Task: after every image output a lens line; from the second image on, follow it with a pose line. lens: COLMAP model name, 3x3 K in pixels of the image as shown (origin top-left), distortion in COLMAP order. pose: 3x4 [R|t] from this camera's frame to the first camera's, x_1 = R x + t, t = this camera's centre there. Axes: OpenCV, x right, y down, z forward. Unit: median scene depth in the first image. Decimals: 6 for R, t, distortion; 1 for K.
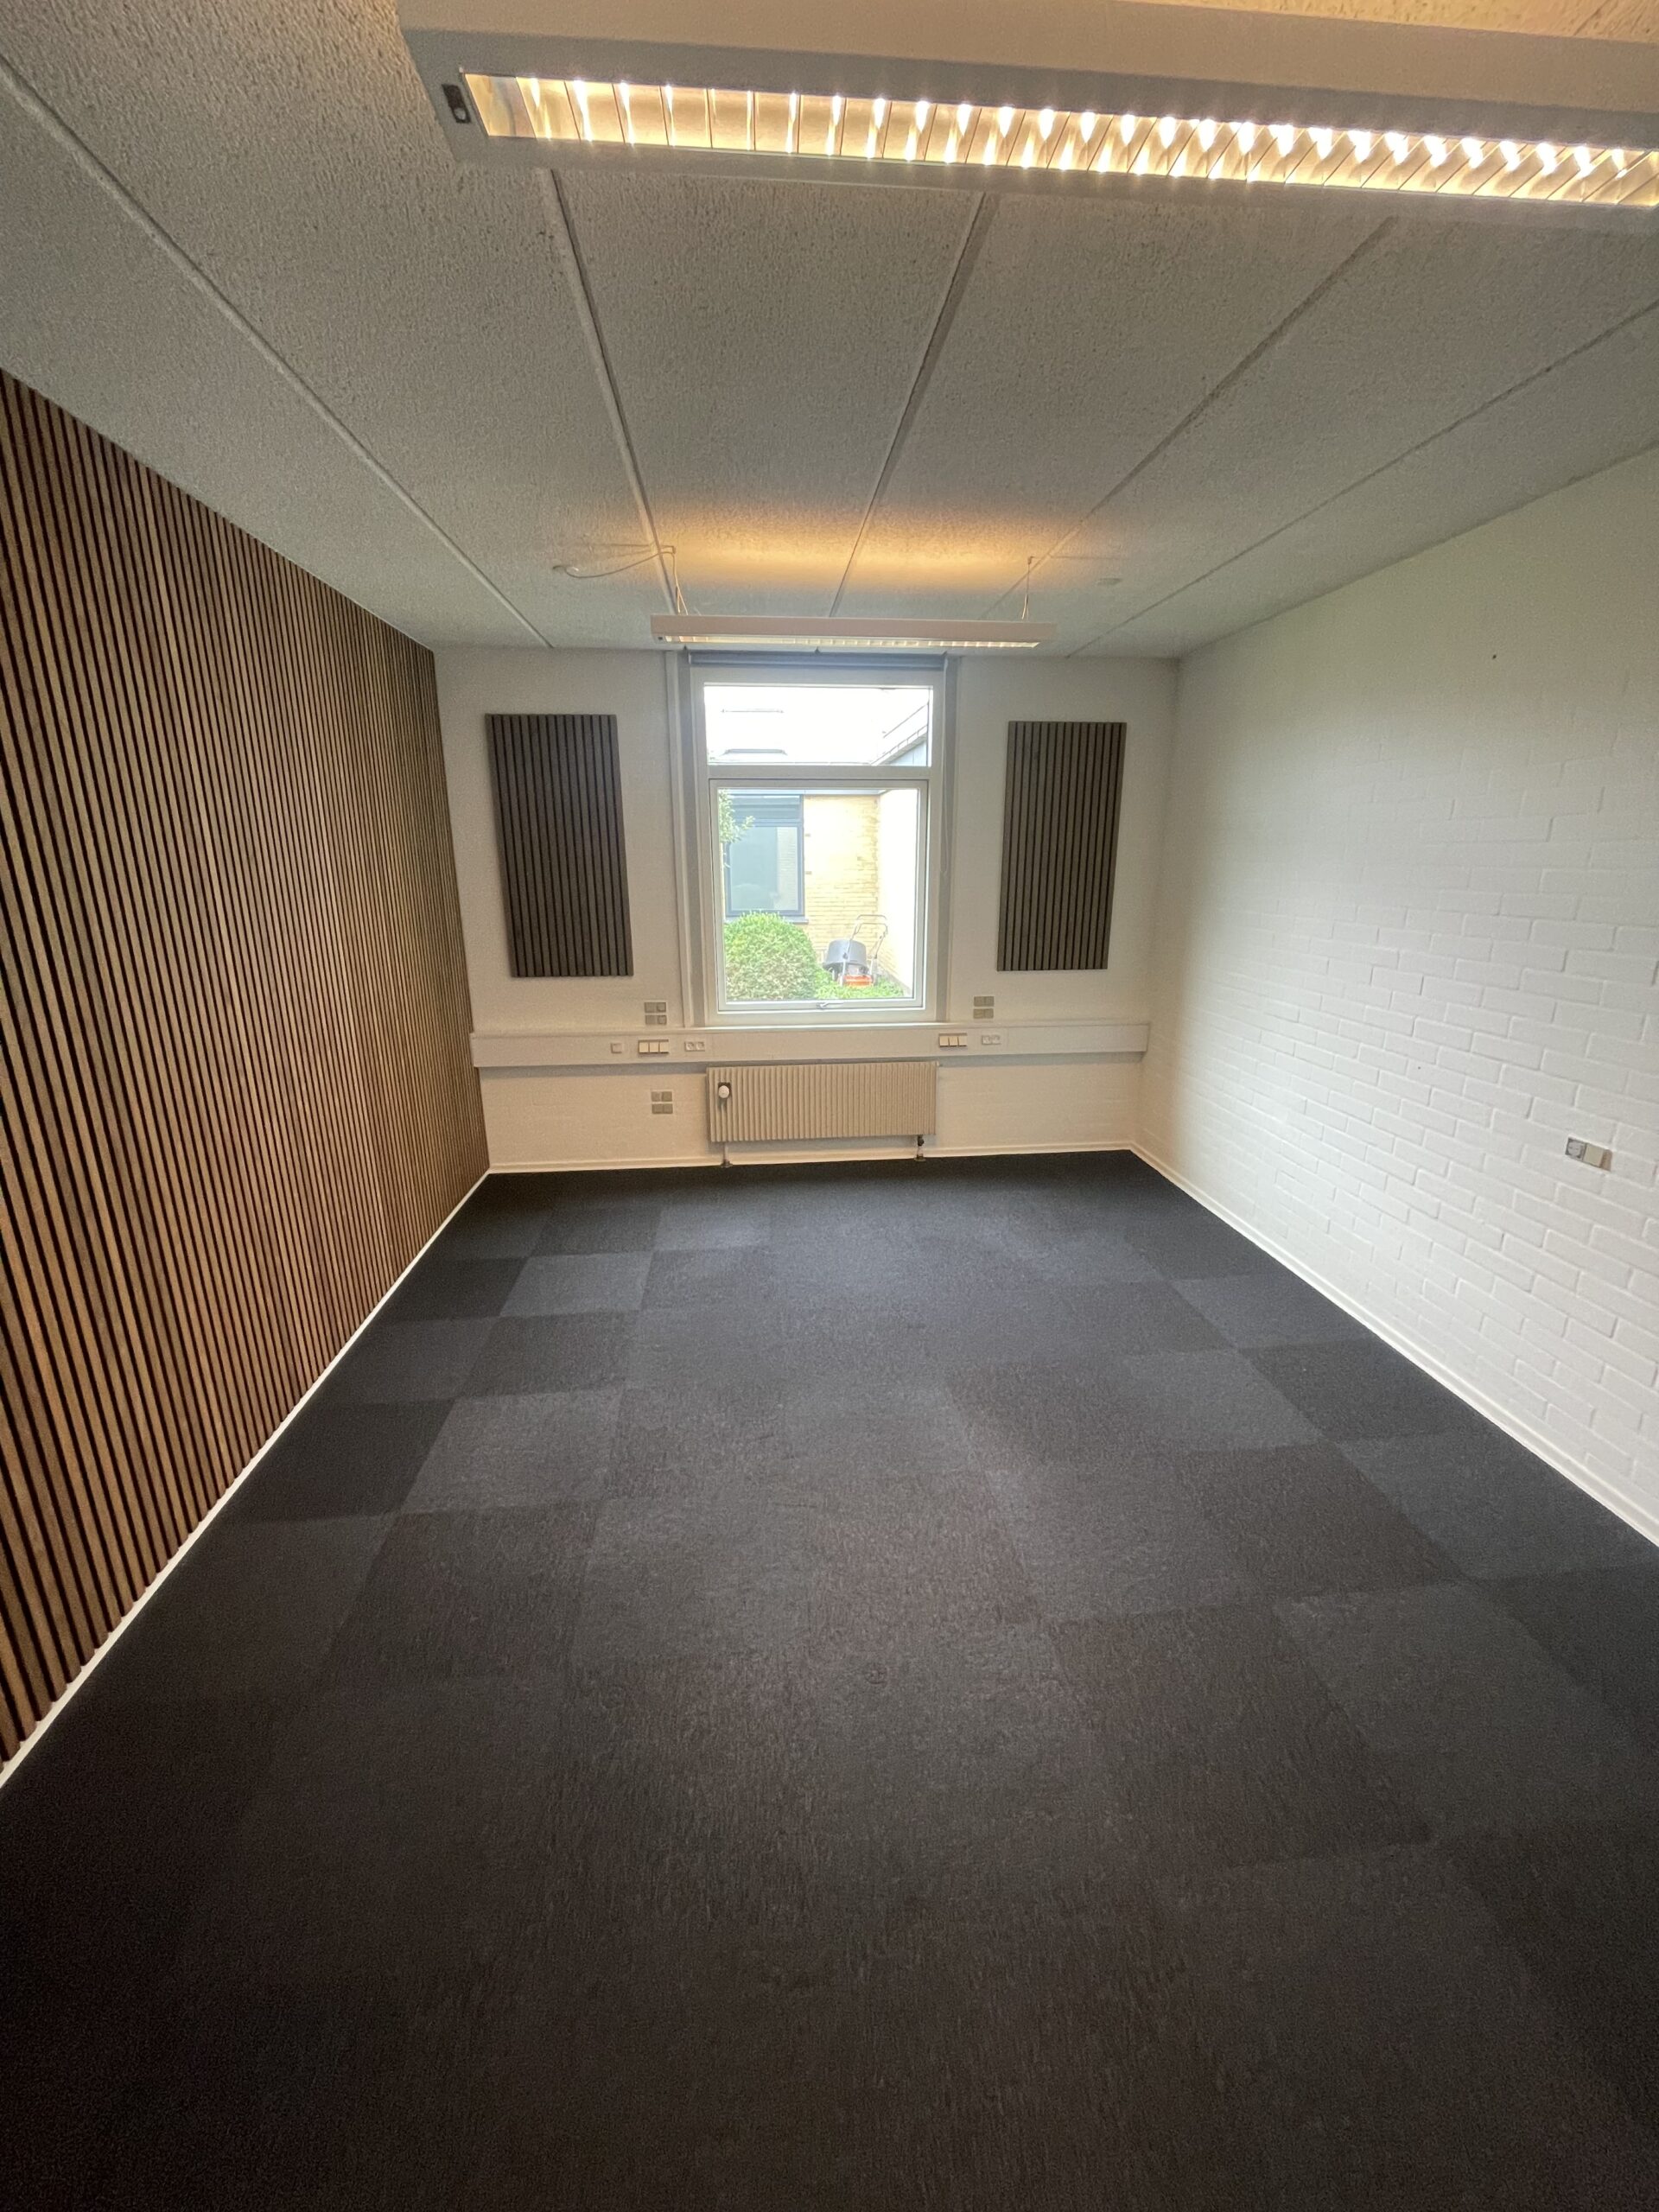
lens RADIAL K [[899.3, 0, 828.6], [0, 899.3, 1116.4], [0, 0, 1]] dist [0.001487, -0.000294]
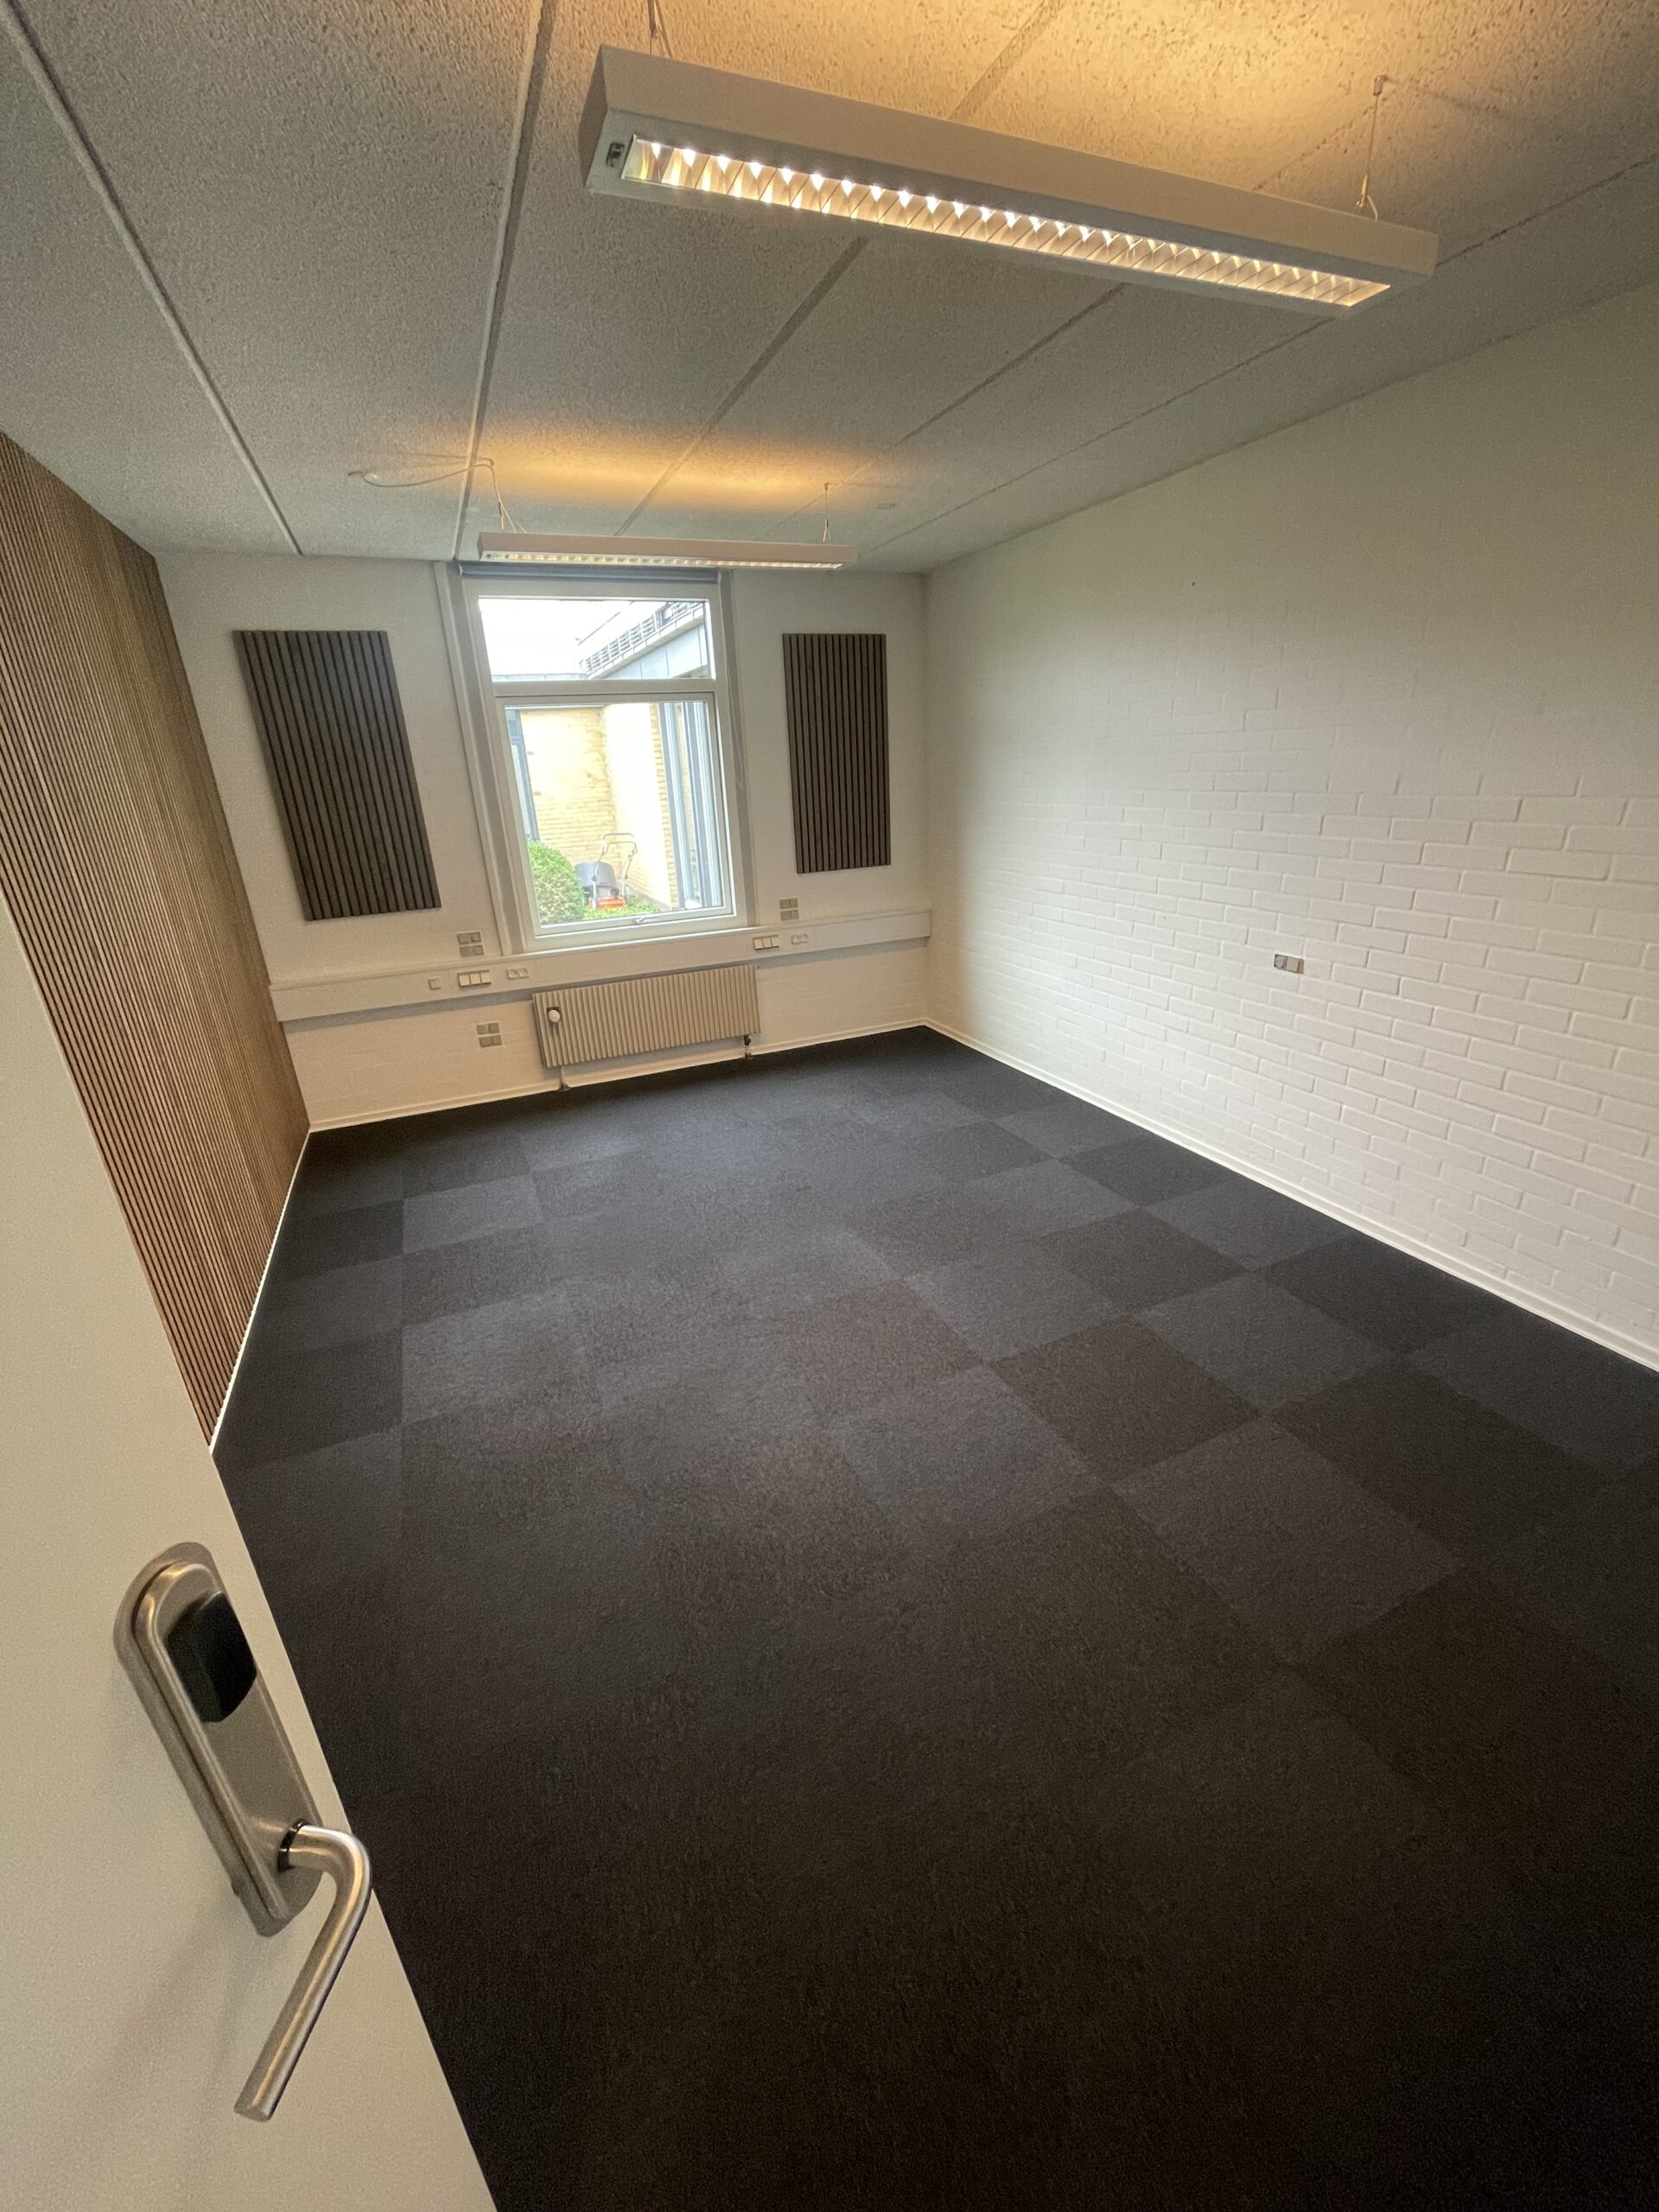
lens RADIAL K [[899.3, 0, 828.6], [0, 899.3, 1116.4], [0, 0, 1]] dist [0.001487, -0.000294]
pose [[0.950398, -0.152467, 0.271102, -0.118228], [0.128455, 0.986213, 0.104322, 0.018923], [-0.283270, -0.064323, 0.956881, -0.067471]]
